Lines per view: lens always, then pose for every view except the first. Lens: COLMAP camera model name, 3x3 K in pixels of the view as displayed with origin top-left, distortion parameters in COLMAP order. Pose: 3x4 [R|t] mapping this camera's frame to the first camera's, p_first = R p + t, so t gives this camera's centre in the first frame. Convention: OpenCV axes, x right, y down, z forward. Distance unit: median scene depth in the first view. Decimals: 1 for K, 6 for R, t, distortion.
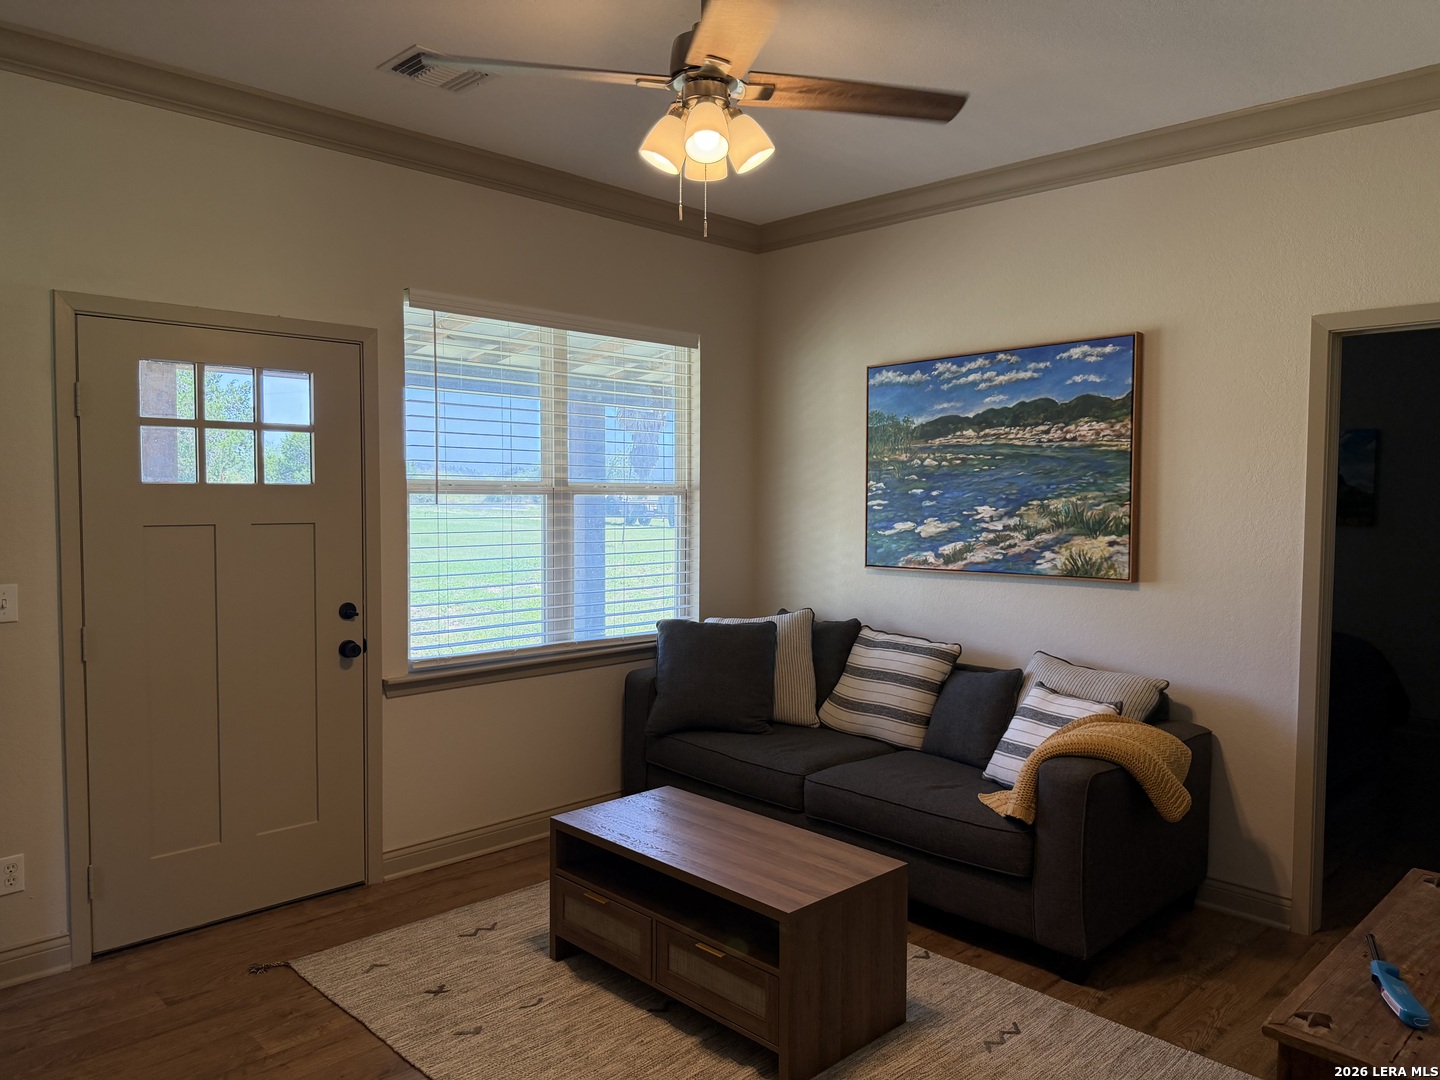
lens RADIAL K [[1030.7, 0, 717.1], [0, 1030.7, 544.4], [0, 0, 1]] dist [0.023023, -0.006338]
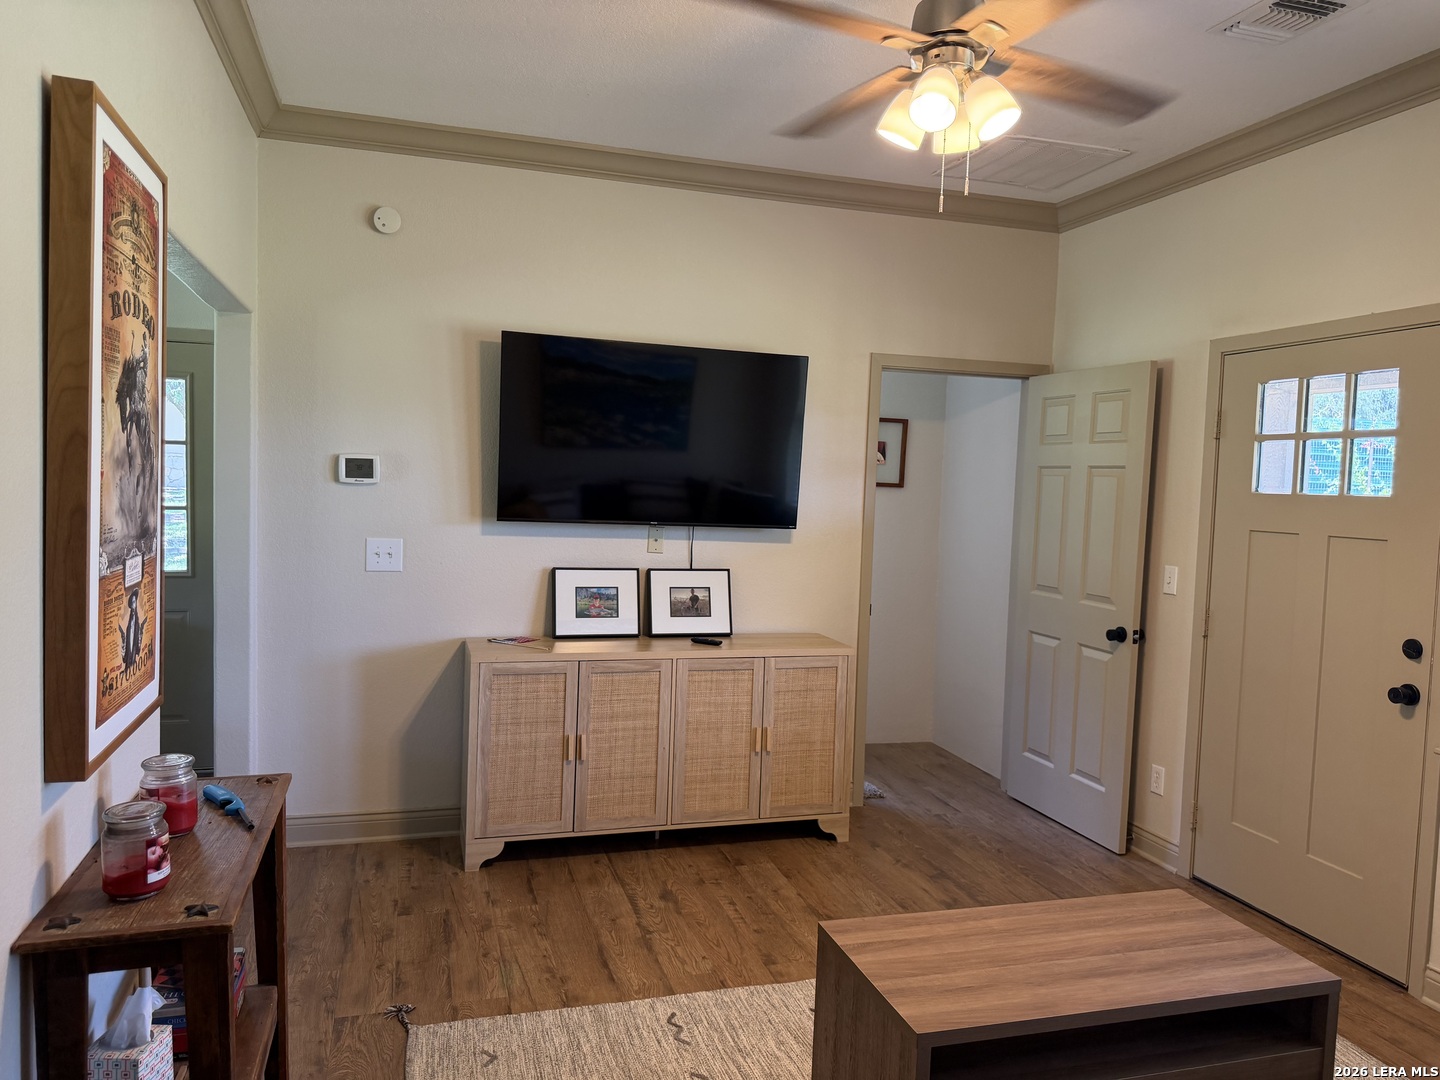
lens RADIAL K [[1030.7, 0, 716.9], [0, 1030.7, 536.5], [0, 0, 1]] dist [0.023023, -0.006338]
pose [[-0.452340, 0.028824, -0.891380, 0.696359], [-0.082192, 0.993877, 0.073848, -0.045015], [0.888050, 0.106669, -0.447201, 0.952883]]
